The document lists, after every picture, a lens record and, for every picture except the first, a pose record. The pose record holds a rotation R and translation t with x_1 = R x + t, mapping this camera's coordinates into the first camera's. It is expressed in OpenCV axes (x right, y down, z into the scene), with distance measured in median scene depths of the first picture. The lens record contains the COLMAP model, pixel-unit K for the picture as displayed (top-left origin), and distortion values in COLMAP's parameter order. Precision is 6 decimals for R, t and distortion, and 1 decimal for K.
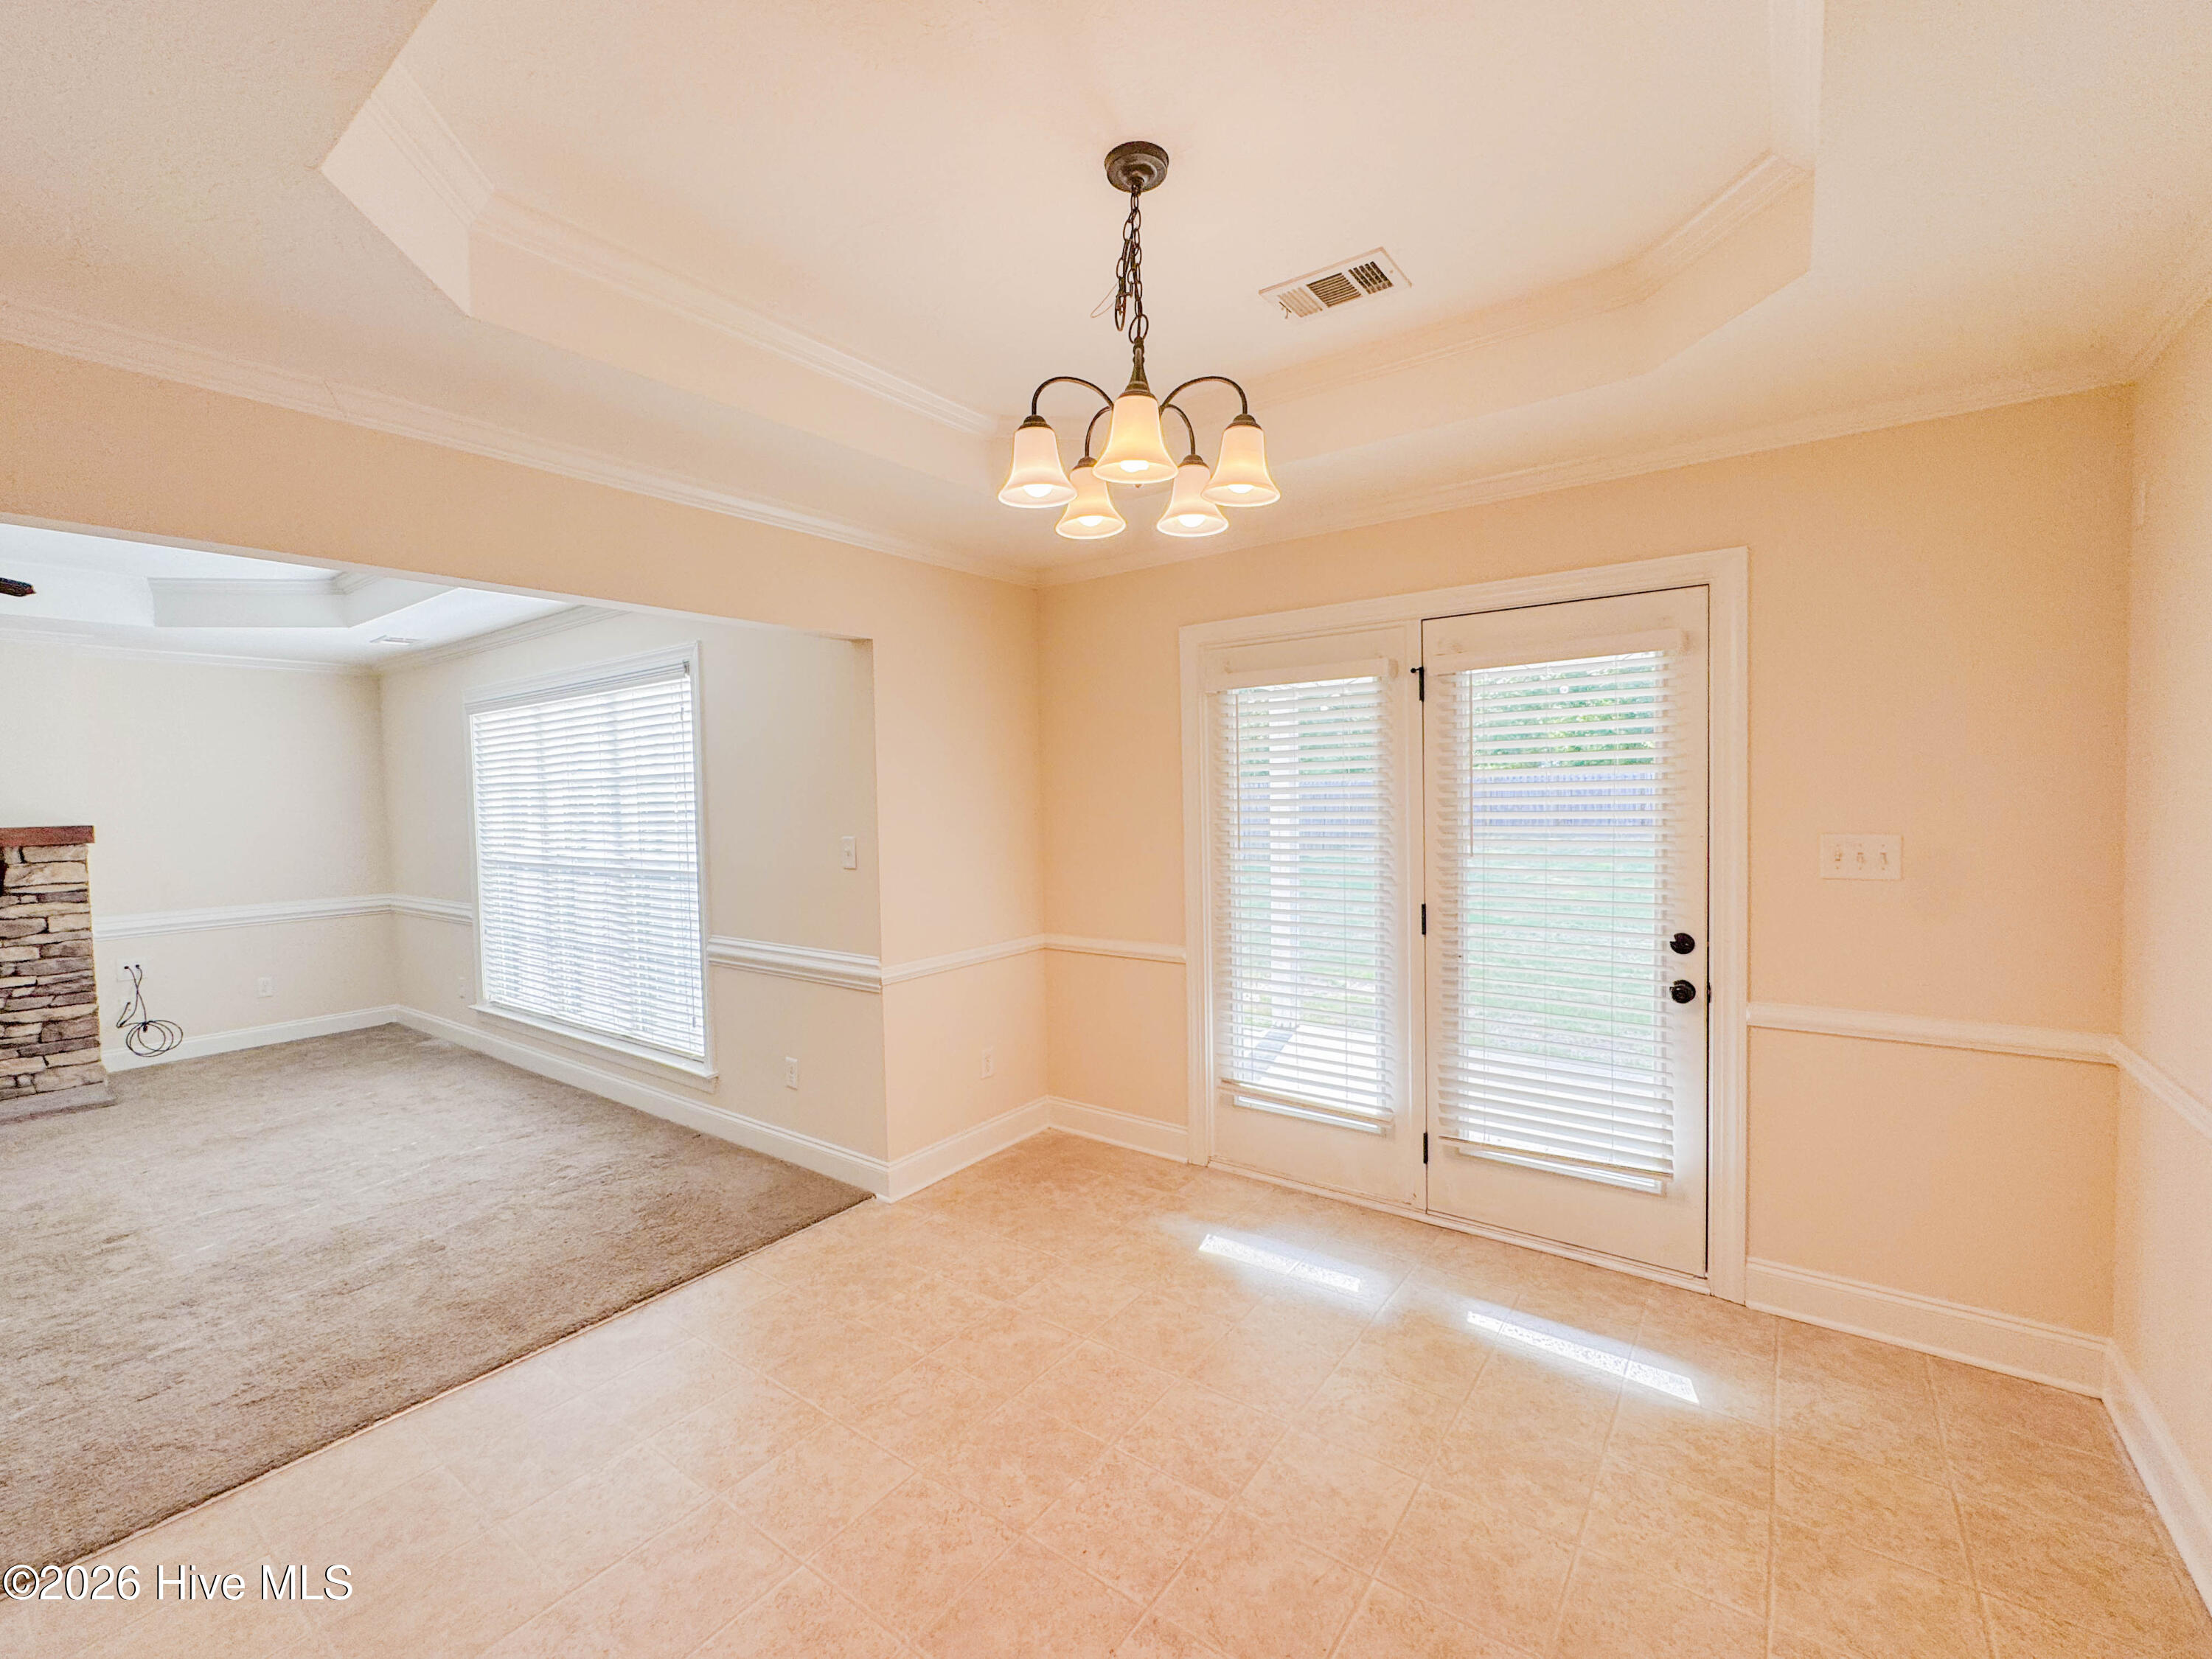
lens RADIAL K [[933.5, 0, 1096.7], [0, 933.5, 829.6], [0, 0, 1]] dist [-0.002916, 0.000561]
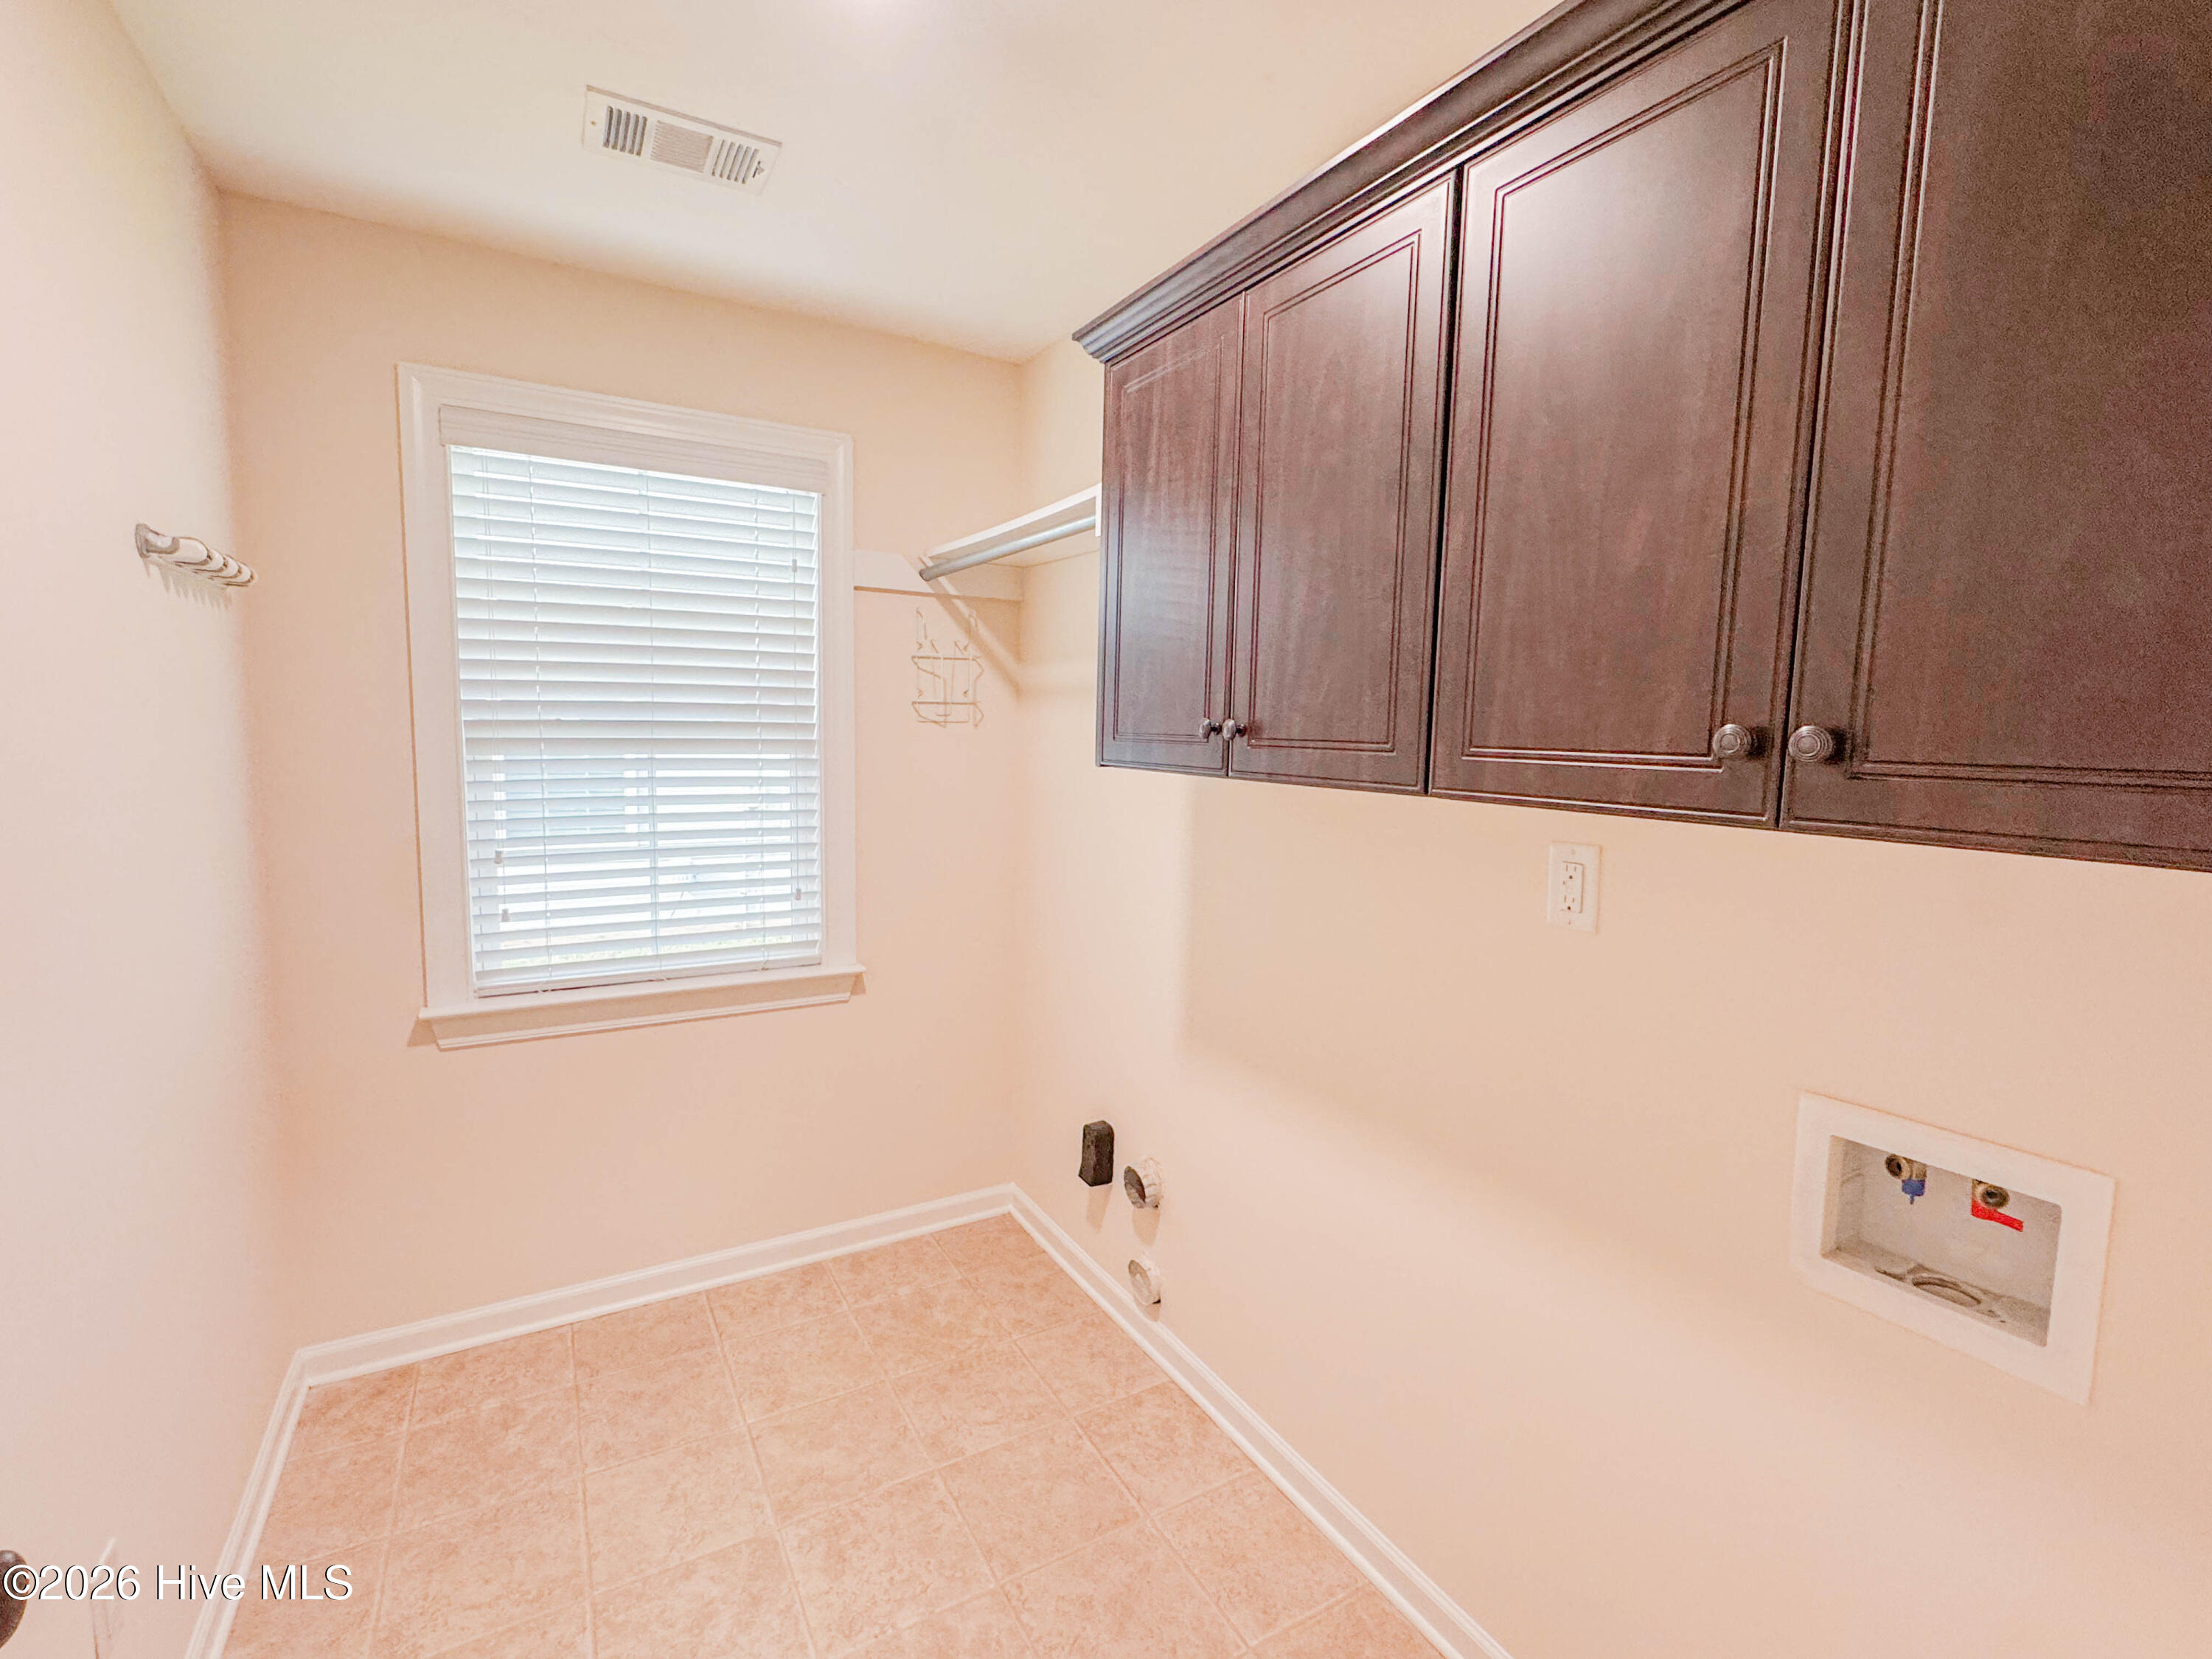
lens RADIAL K [[994.0, 0, 1105.2], [0, 994.0, 825.8], [0, 0, 1]] dist [0.003506, -0.001212]
pose [[-0.919058, -0.040877, 0.391997, -0.228974], [0.010008, 0.991866, 0.126895, -0.020482], [-0.393995, 0.120547, -0.911173, 0.789394]]
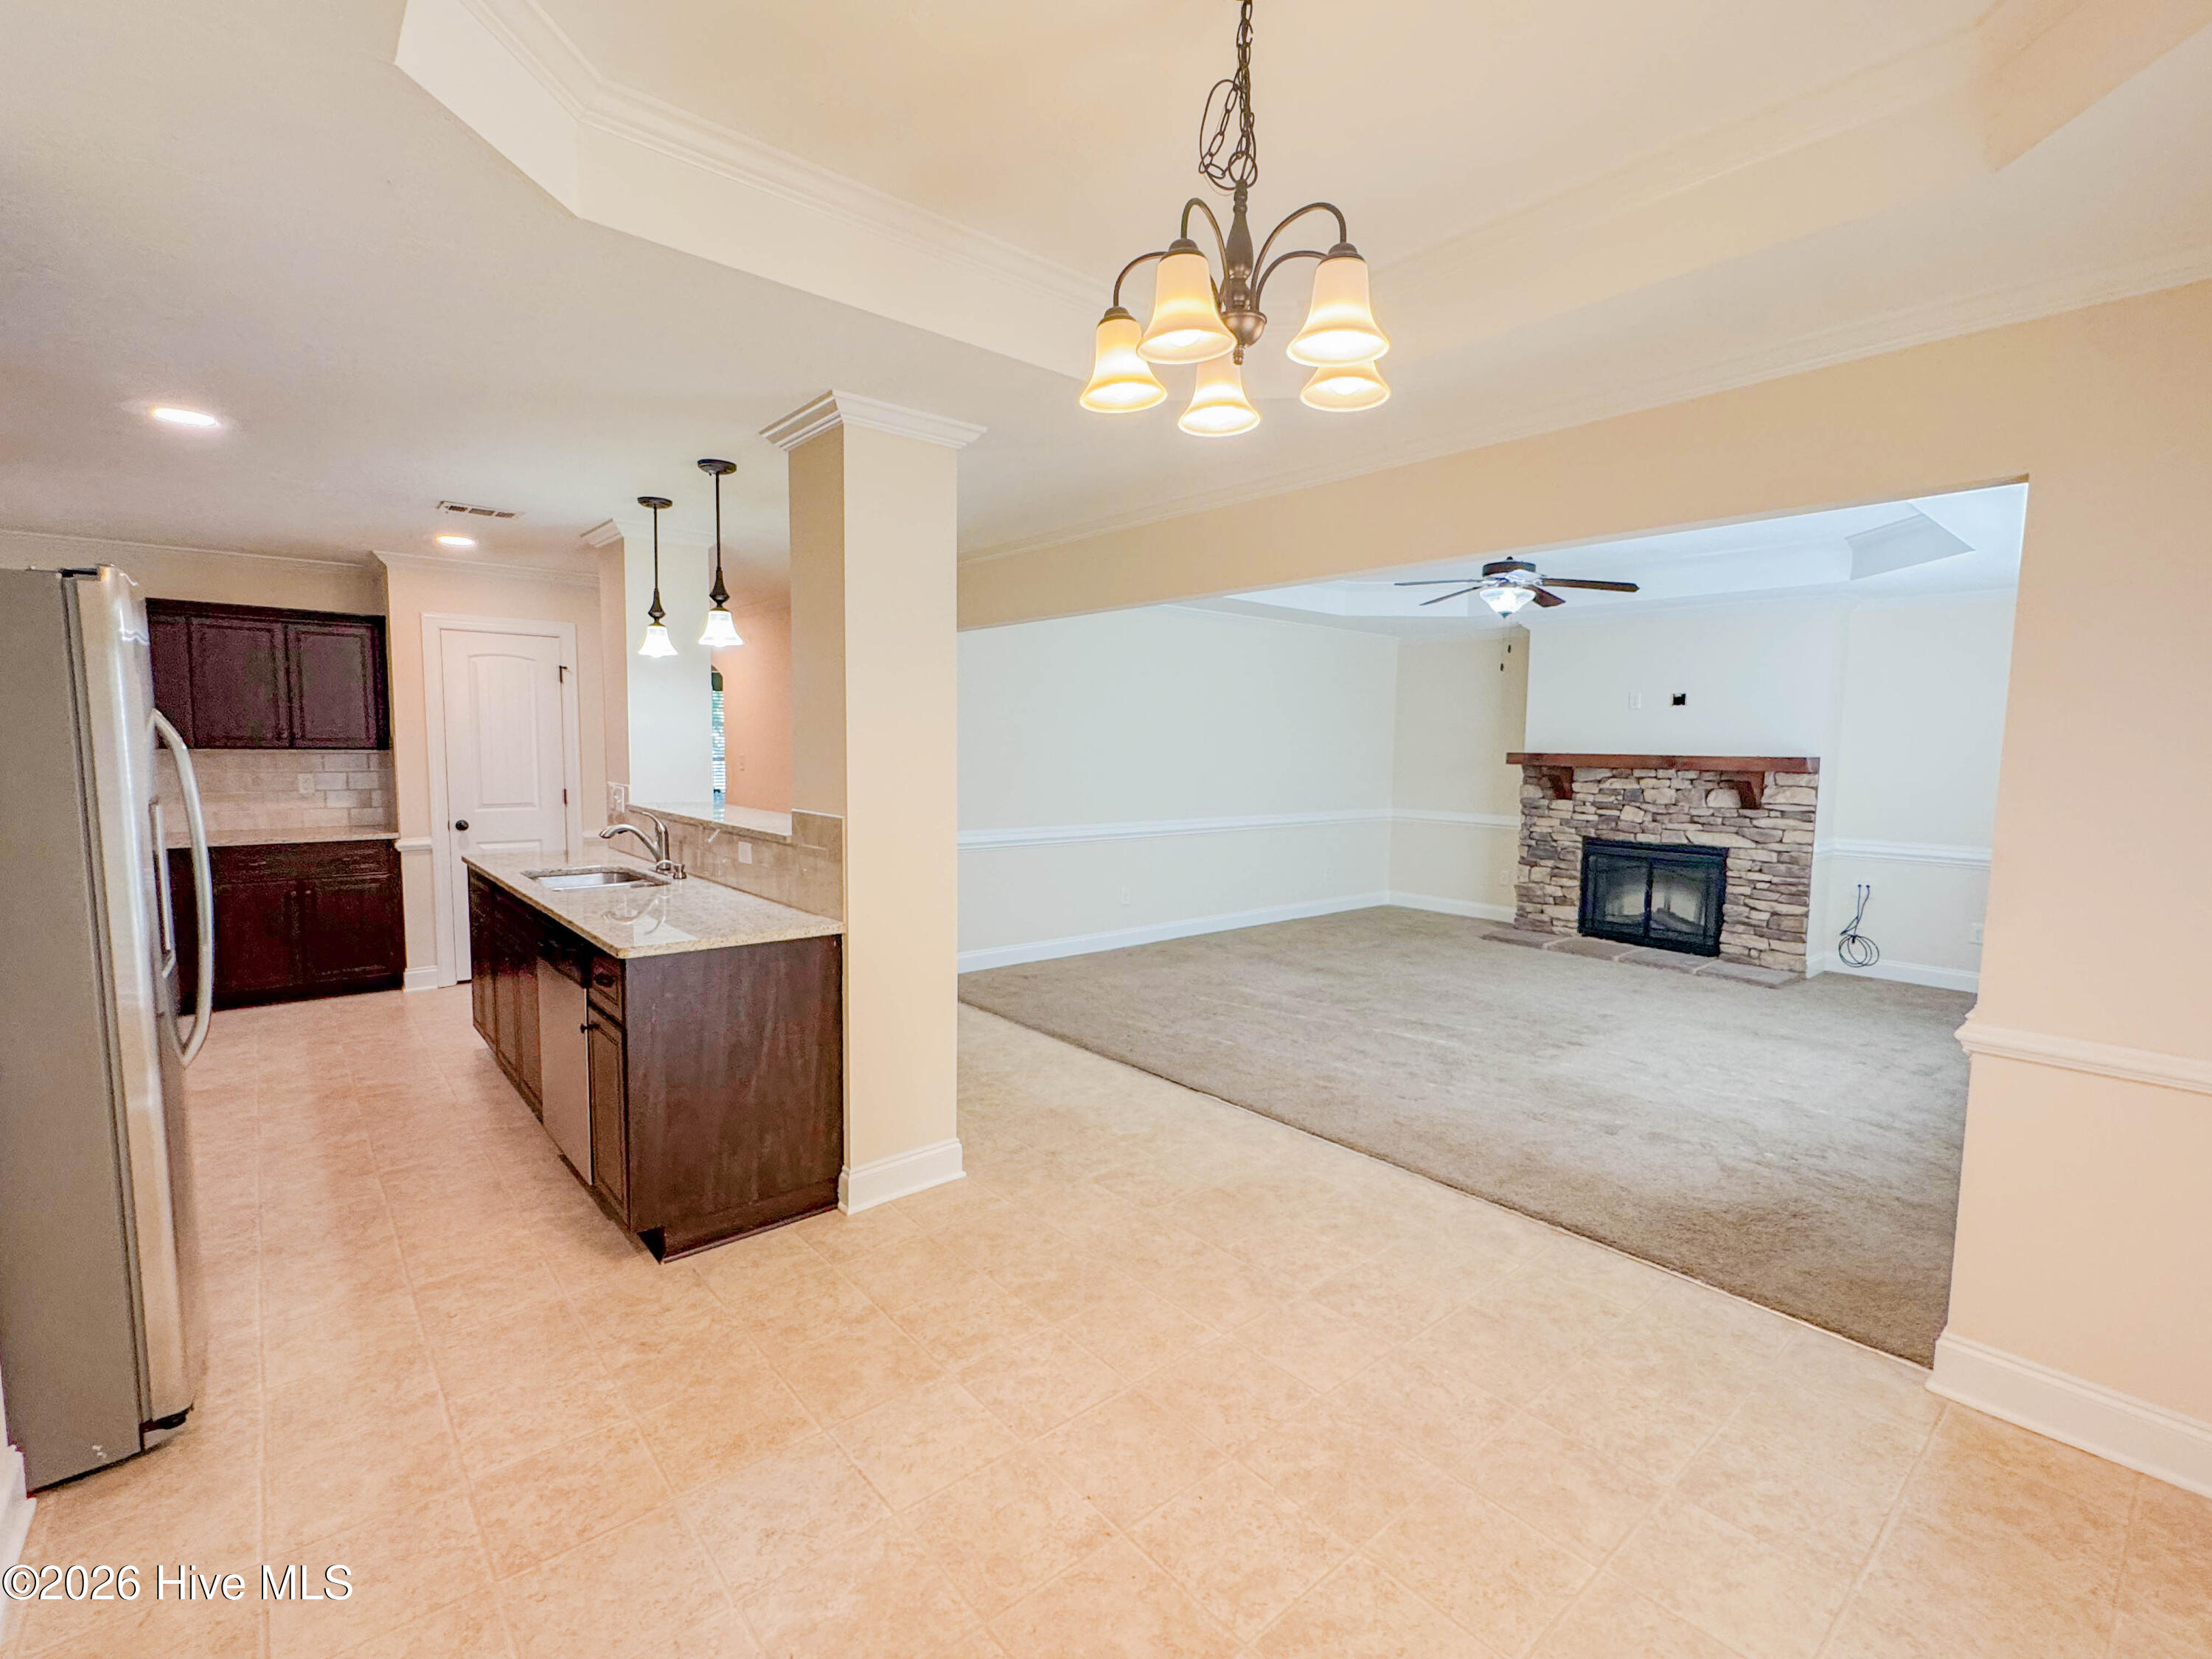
lens RADIAL K [[994.0, 0, 1110.9], [0, 994.0, 833.7], [0, 0, 1]] dist [0.003506, -0.001212]
pose [[-0.219556, 0.106576, -0.969761, 0.433439], [-0.046210, 0.991764, 0.119456, -0.022222], [0.974505, 0.071040, -0.212823, 0.487809]]
